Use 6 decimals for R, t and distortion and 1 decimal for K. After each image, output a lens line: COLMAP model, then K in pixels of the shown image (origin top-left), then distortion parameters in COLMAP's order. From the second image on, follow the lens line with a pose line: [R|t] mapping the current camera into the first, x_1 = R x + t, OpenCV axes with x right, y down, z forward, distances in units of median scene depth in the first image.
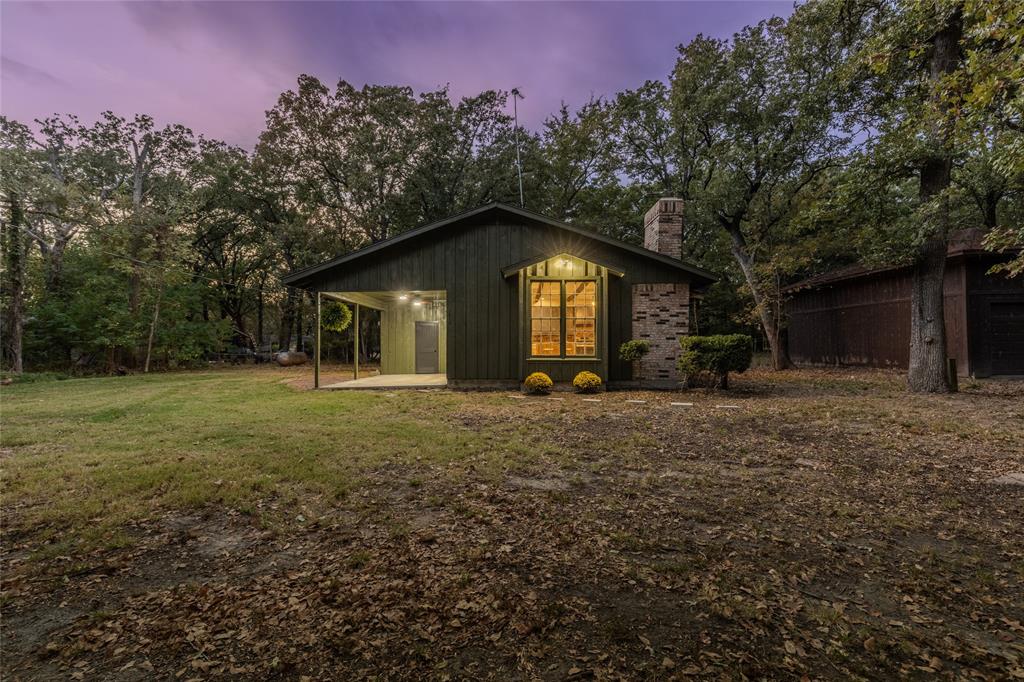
lens RADIAL K [[476.7, 0, 512.0], [0, 476.7, 341.0], [0, 0, 1]] dist [0.000867, 0.000199]
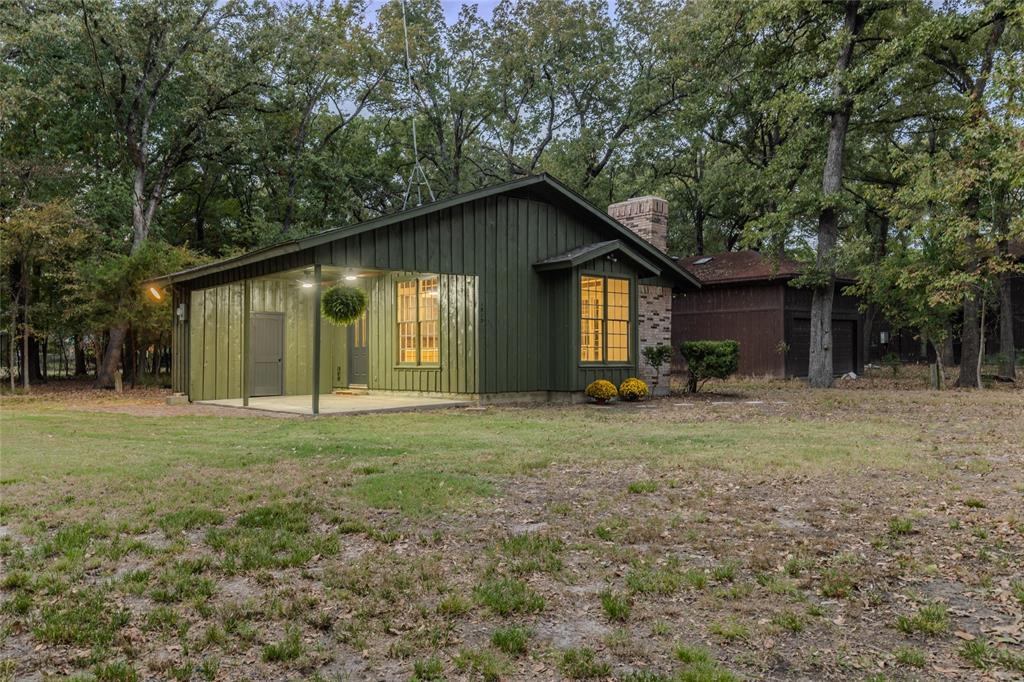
lens RADIAL K [[772.7, 0, 512.3], [0, 772.7, 355.4], [0, 0, 1]] dist [-0.000899, -0.000201]
pose [[0.733257, 0.001033, 0.679951, -0.951802], [-0.004654, 0.999983, 0.003500, 0.014599], [-0.679935, -0.005730, 0.733250, 0.054906]]
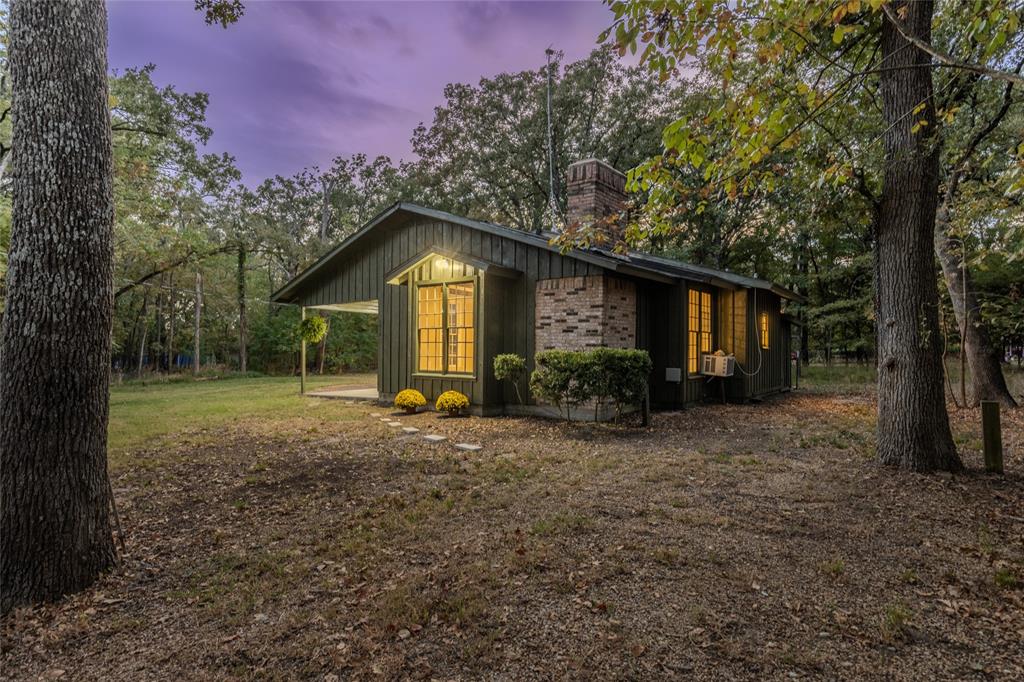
lens RADIAL K [[561.1, 0, 512.0], [0, 561.1, 341.0], [0, 0, 1]] dist [-0.001454, -0.000122]
pose [[0.810645, -0.003206, -0.585529, 0.754571], [0.000271, 0.999987, -0.005099, -0.017615], [0.585537, 0.003975, 0.810636, 0.238889]]
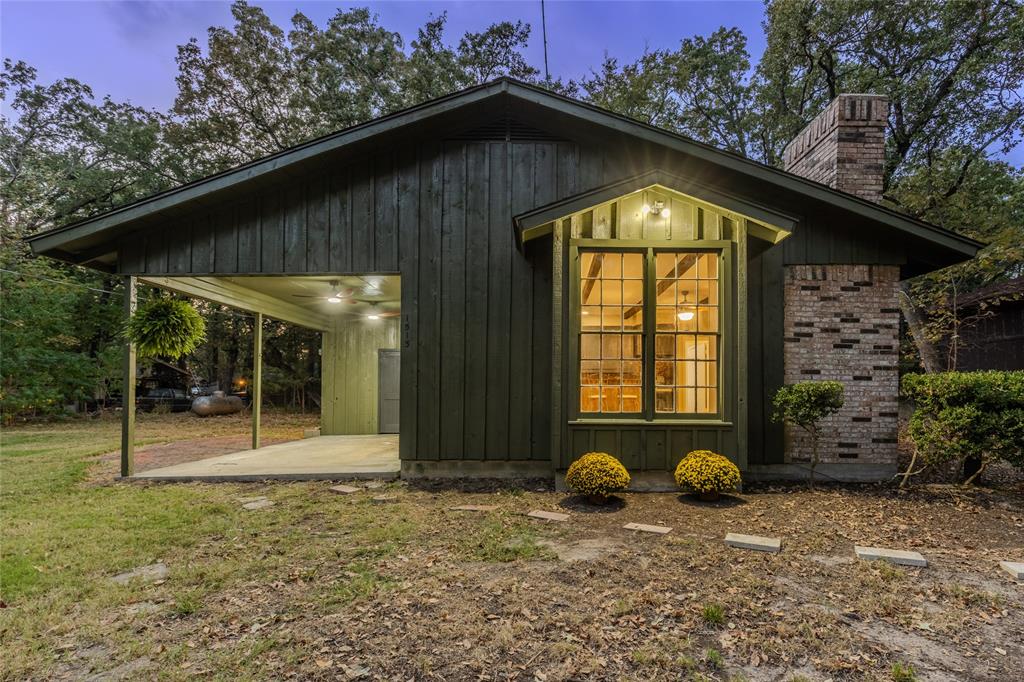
lens RADIAL K [[513.9, 0, 546.4], [0, 513.9, 378.7], [0, 0, 1]] dist [-0.000164, 0.000314]
pose [[0.999649, 0.006045, 0.025784, -0.003624], [-0.005840, 0.999951, -0.008036, 0.001606], [-0.025831, 0.007882, 0.999635, 0.483428]]
